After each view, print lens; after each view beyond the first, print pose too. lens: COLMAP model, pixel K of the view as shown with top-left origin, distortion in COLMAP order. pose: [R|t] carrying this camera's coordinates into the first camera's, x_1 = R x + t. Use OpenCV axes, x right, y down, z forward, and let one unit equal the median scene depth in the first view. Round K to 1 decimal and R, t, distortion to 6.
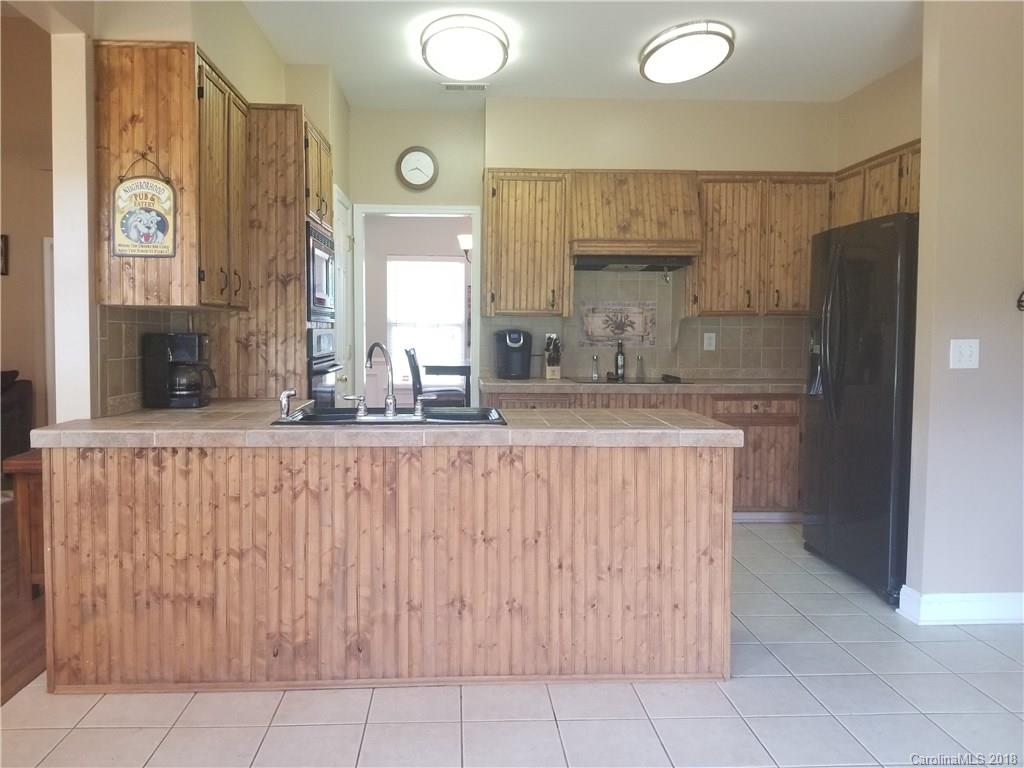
lens RADIAL K [[800.1, 0, 506.5], [0, 800.1, 357.5], [0, 0, 1]] dist [0.112614, -0.154923]
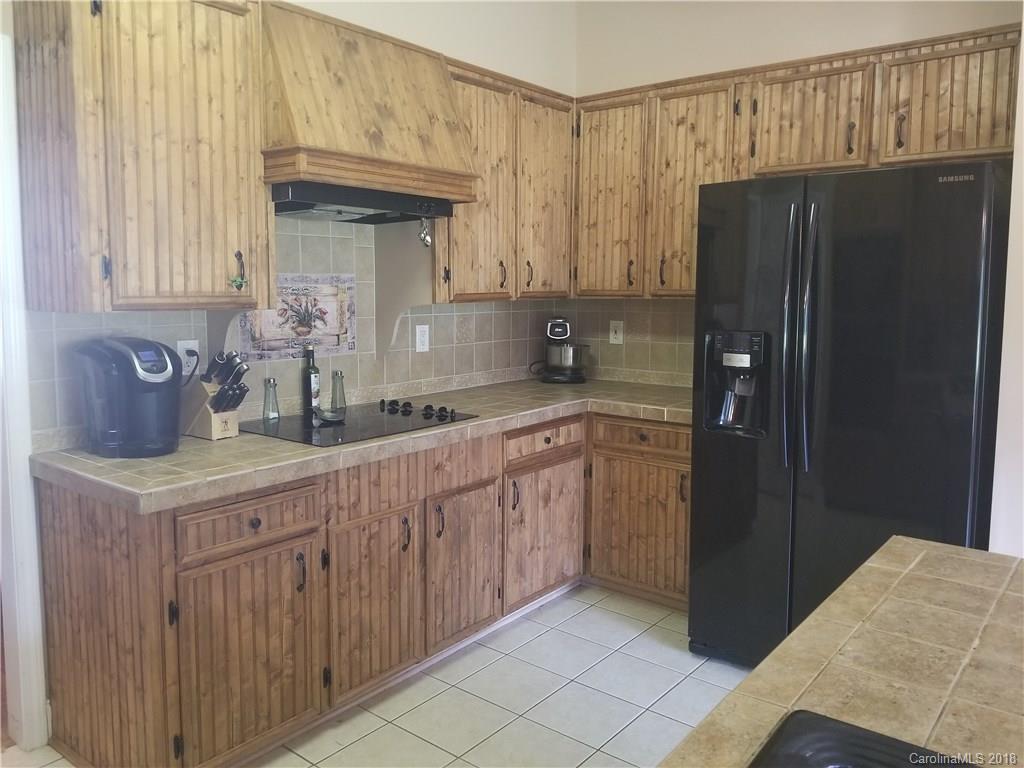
lens RADIAL K [[800.1, 0, 506.5], [0, 800.1, 357.5], [0, 0, 1]] dist [0.112614, -0.154923]
pose [[0.686550, -0.071237, 0.723584, -0.177872], [0.028296, 0.997053, 0.071312, -0.052215], [-0.726531, -0.028485, 0.686542, 0.557036]]
